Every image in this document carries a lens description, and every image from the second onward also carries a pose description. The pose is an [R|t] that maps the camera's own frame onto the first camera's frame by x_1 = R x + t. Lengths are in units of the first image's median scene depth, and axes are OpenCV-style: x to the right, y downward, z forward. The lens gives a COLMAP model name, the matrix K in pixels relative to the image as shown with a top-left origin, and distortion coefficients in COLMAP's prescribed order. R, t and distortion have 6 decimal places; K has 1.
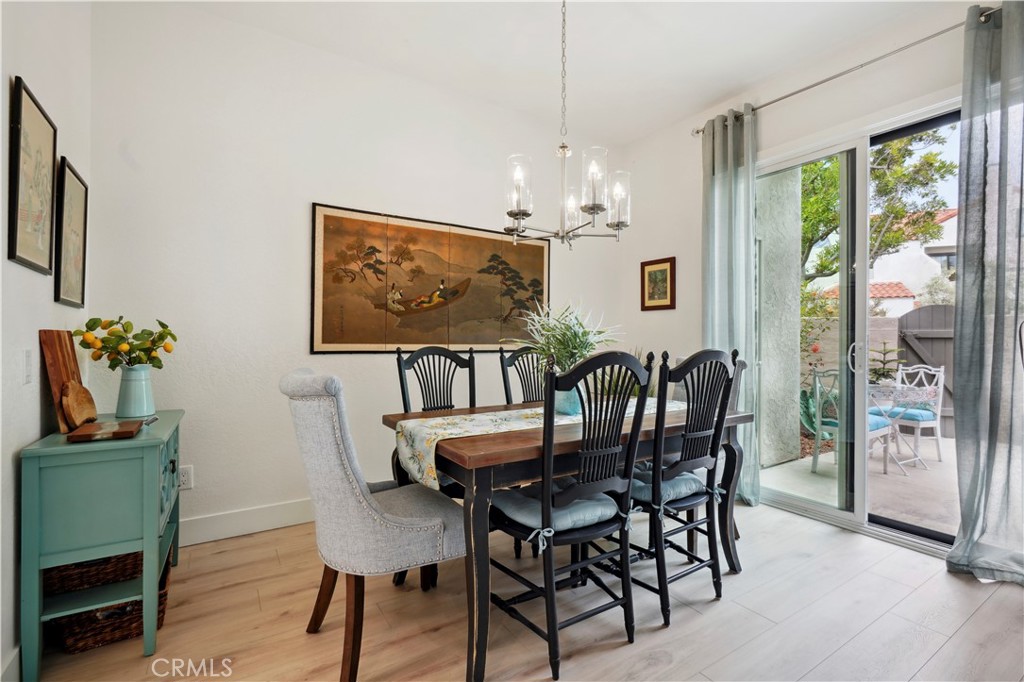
lens RADIAL K [[477.4, 0, 509.9], [0, 477.4, 338.4], [0, 0, 1]] dist [-0.000215, 0.000294]
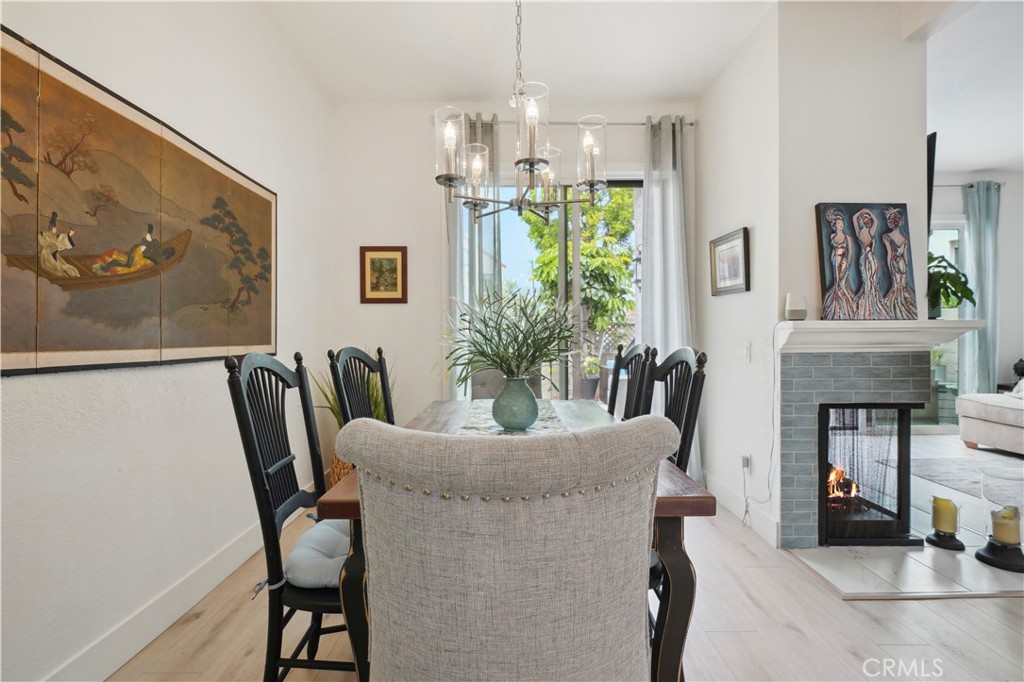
lens RADIAL K [[477.4, 0, 514.5], [0, 477.4, 335.1], [0, 0, 1]] dist [-0.000215, 0.000294]
pose [[0.518463, -0.006310, 0.855077, -0.362446], [0.007698, 0.999967, 0.002711, -0.001133], [-0.855066, 0.005177, 0.518494, 0.376437]]
